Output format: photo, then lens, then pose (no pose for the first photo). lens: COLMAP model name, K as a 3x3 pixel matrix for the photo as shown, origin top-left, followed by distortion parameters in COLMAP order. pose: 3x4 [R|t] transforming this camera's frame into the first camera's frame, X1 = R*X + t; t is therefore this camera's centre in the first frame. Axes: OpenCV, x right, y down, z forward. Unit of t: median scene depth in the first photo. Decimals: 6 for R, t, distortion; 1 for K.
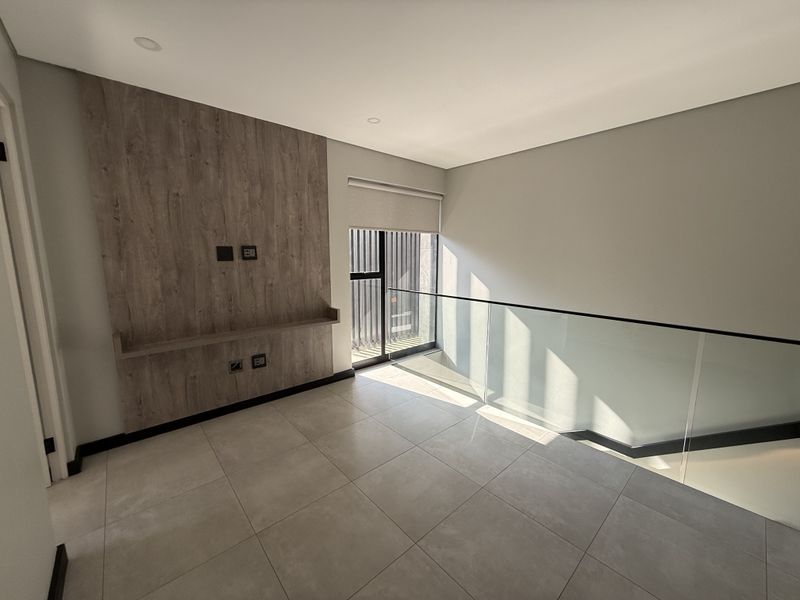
lens RADIAL K [[323.7, 0, 396.3], [0, 323.7, 298.2], [0, 0, 1]] dist [-0.003326, -0.000251]
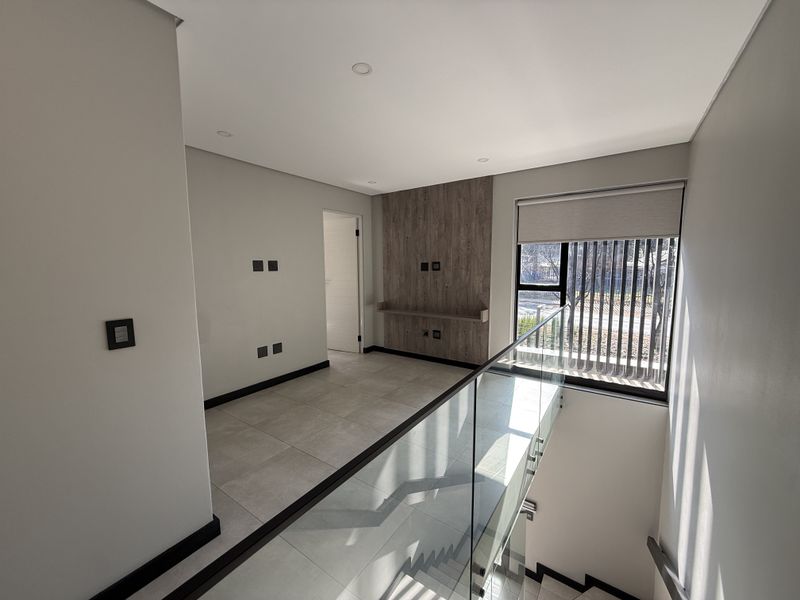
lens RADIAL K [[324.8, 0, 398.6], [0, 324.8, 301.4], [0, 0, 1]] dist [0.002236, 0.000101]
pose [[0.205452, 0.099377, -0.973609, 1.092654], [-0.135038, 0.988194, 0.072370, -0.056421], [0.969306, 0.116605, 0.216446, 0.467579]]
